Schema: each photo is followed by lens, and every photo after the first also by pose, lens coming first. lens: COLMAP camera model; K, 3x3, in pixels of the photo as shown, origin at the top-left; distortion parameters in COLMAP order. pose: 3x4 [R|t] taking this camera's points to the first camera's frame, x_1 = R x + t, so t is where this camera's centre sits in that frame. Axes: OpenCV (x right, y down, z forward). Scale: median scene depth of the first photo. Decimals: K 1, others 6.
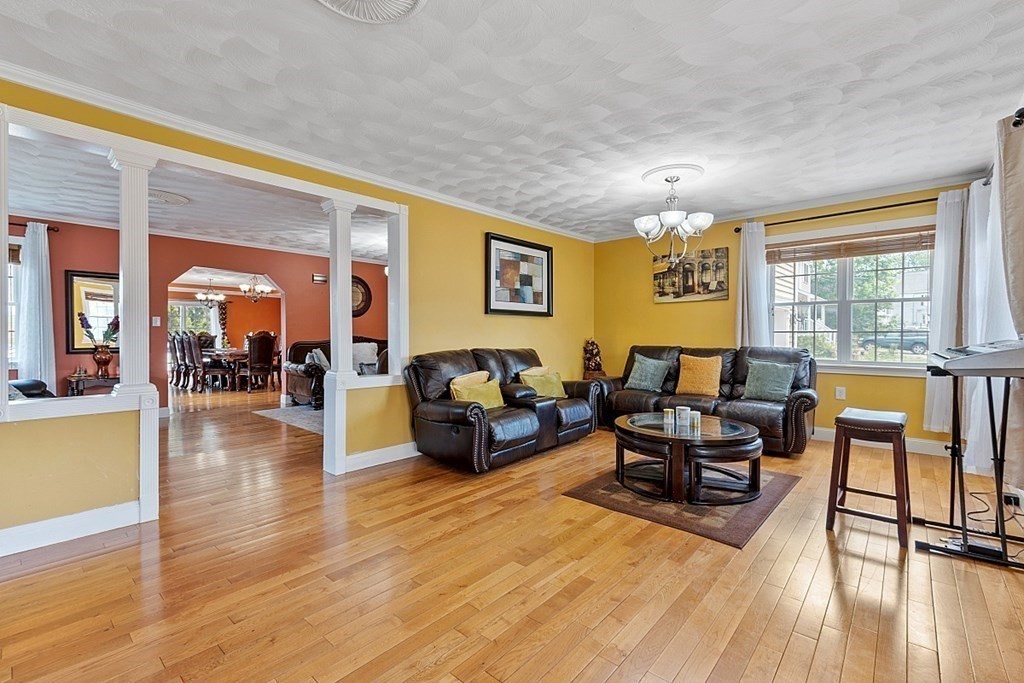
lens RADIAL K [[447.9, 0, 515.9], [0, 447.9, 342.6], [0, 0, 1]] dist [0.000470, -0.000190]
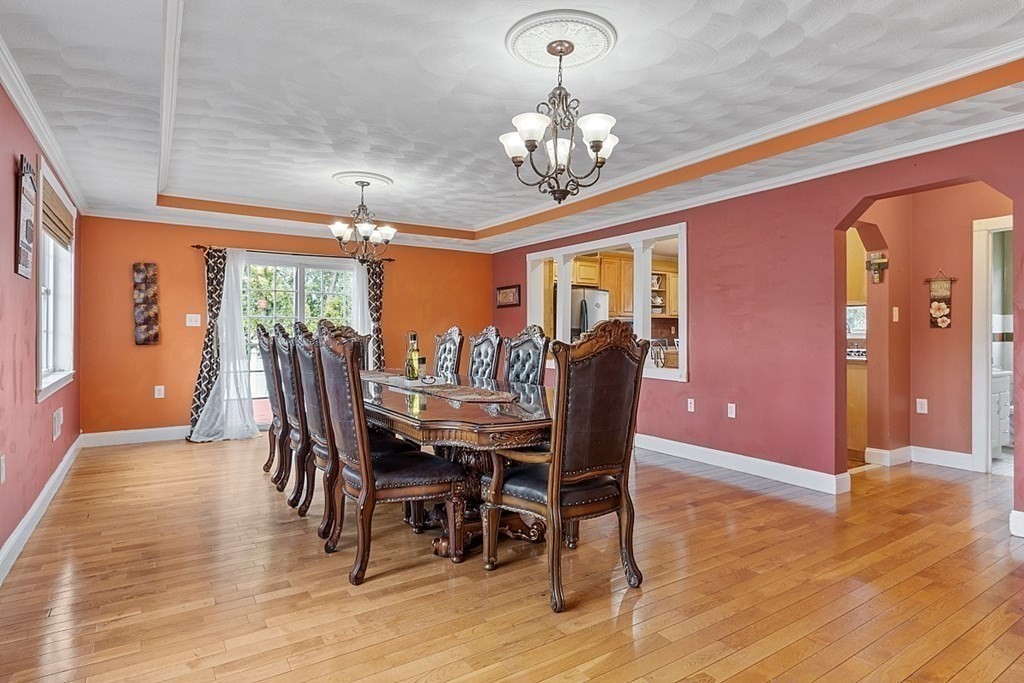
lens RADIAL K [[552.5, 0, 512.6], [0, 552.5, 336.2], [0, 0, 1]] dist [-0.007803, -0.002785]
pose [[0.963767, 0.006200, -0.266672, -0.503074], [-0.008580, 0.999933, -0.007759, -0.015083], [0.266607, 0.009765, 0.963756, 0.678430]]
